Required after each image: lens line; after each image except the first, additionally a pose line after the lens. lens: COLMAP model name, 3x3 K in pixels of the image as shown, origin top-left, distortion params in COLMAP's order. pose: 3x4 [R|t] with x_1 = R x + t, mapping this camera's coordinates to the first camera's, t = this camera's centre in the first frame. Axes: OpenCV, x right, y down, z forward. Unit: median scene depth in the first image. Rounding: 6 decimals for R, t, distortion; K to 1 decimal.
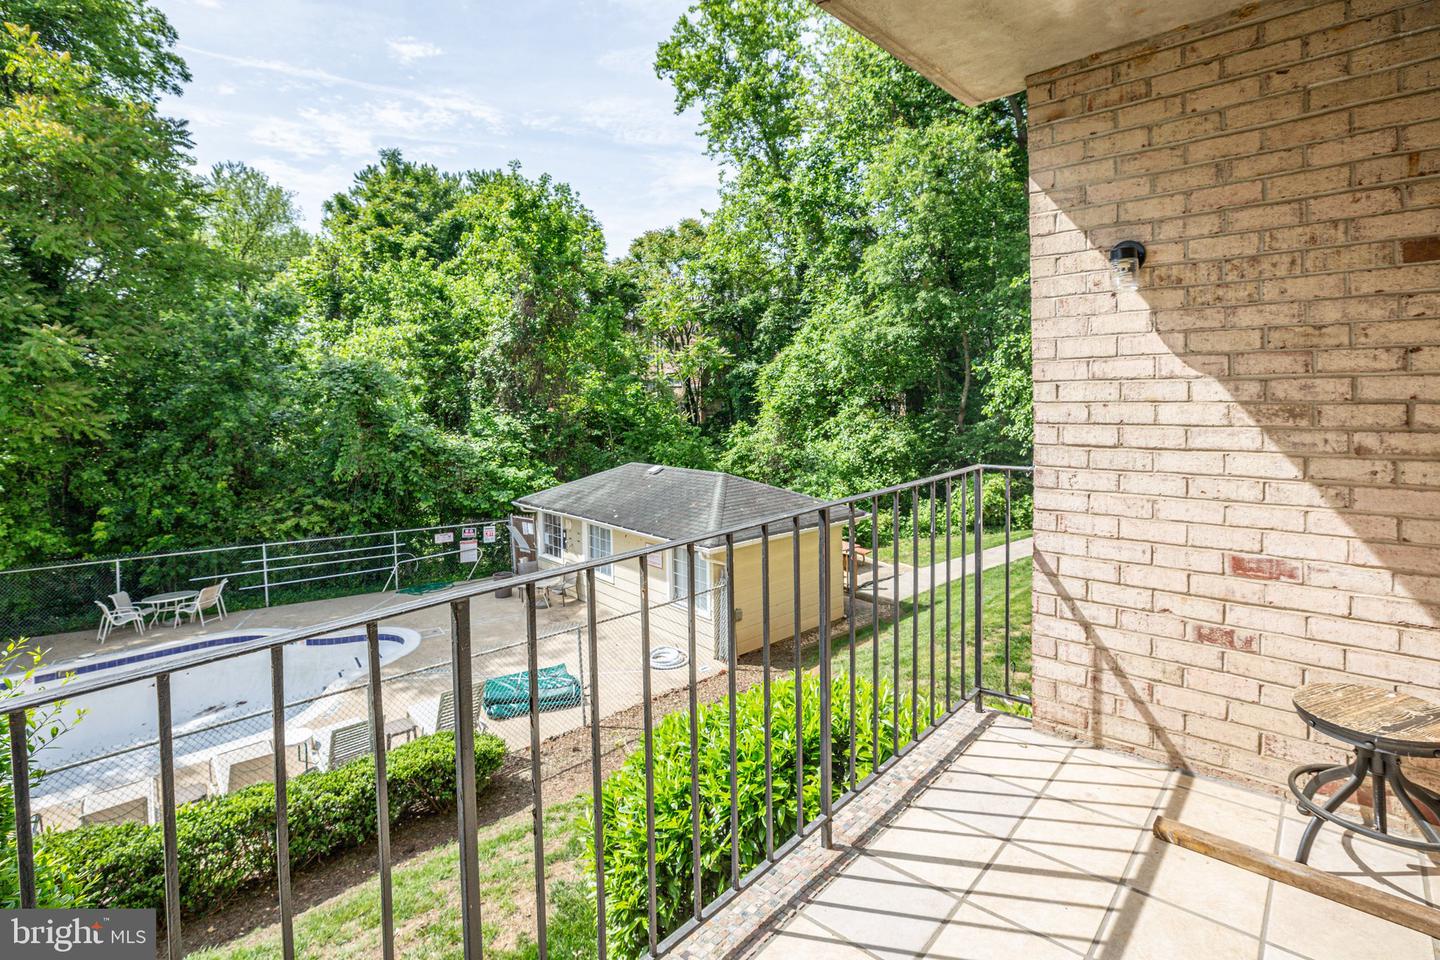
lens RADIAL K [[701.6, 0, 743.8], [0, 701.6, 368.7], [0, 0, 1]] dist [-0.066152, 0.020215]
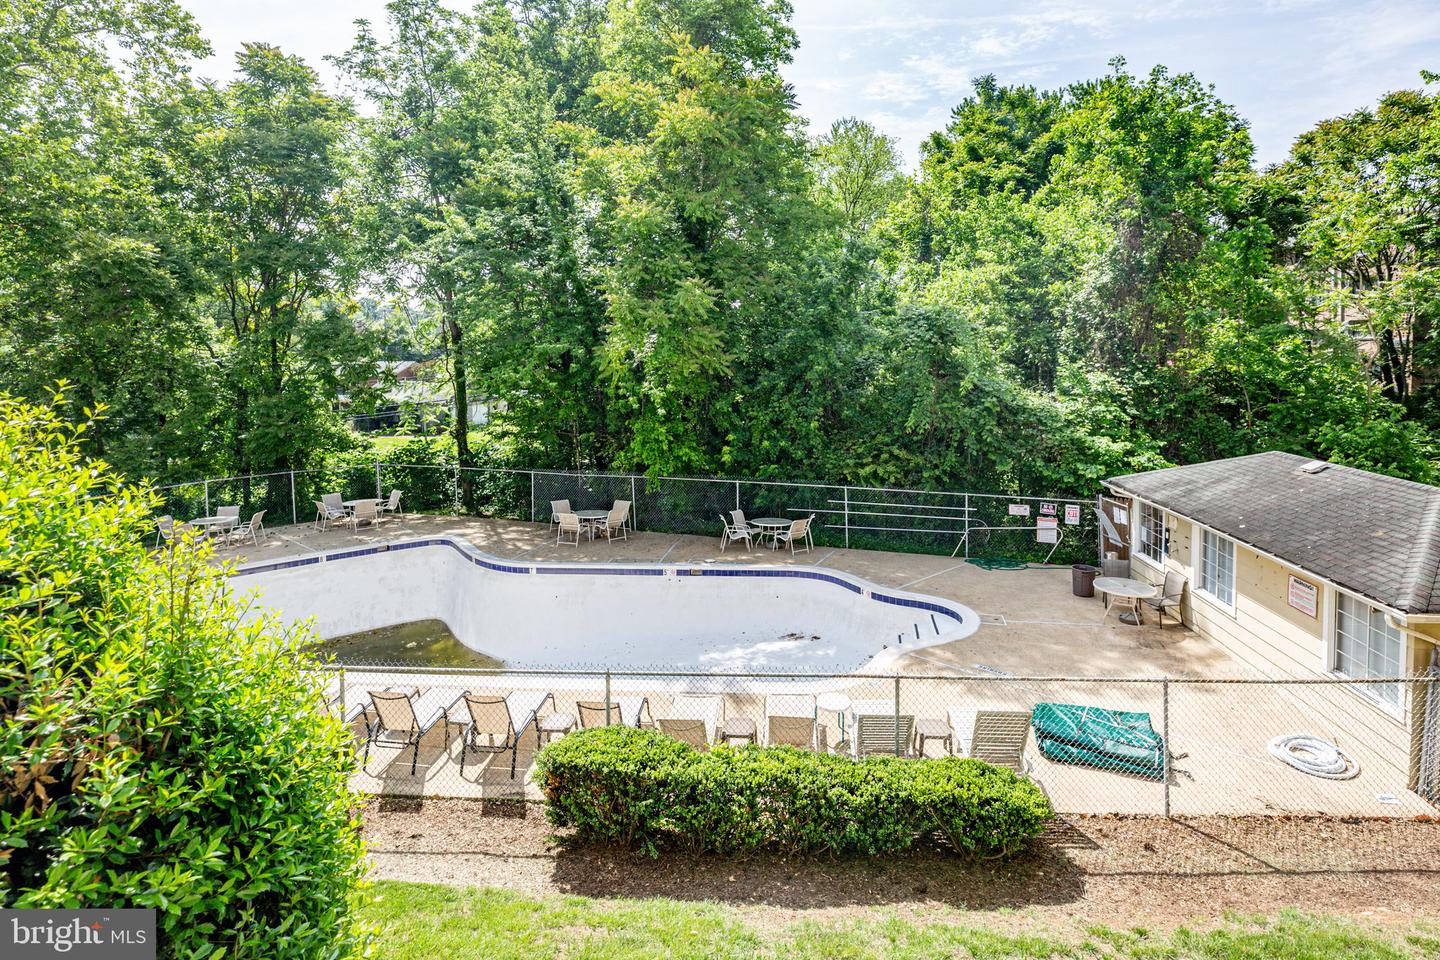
lens RADIAL K [[767.7, 0, 755.5], [0, 767.7, 337.8], [0, 0, 1]] dist [-0.023147, 0.007447]
pose [[0.709917, 0.025932, -0.703808, 0.003786], [-0.000602, 0.999344, 0.036213, -0.005691], [0.704285, -0.025285, 0.709466, 0.066932]]
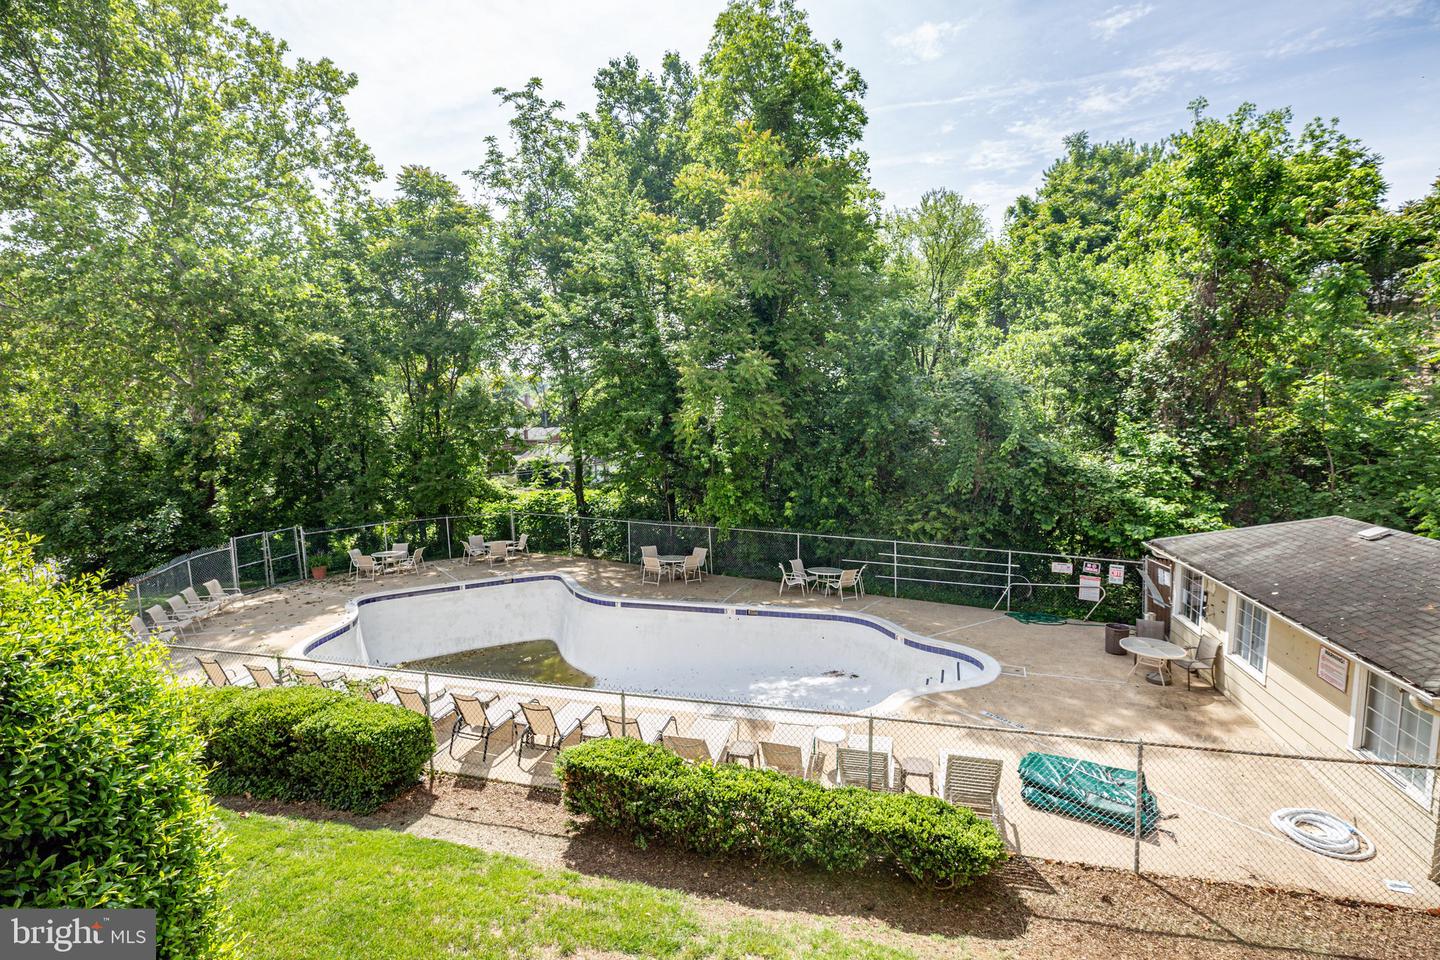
lens RADIAL K [[686.9, 0, 717.4], [0, 686.9, 463.4], [0, 0, 1]] dist [-0.028236, 0.010058]
pose [[0.540437, 0.087495, -0.836823, 0.041475], [0.023305, 0.992640, 0.118837, -0.003589], [0.841061, -0.083726, 0.534421, 0.129977]]
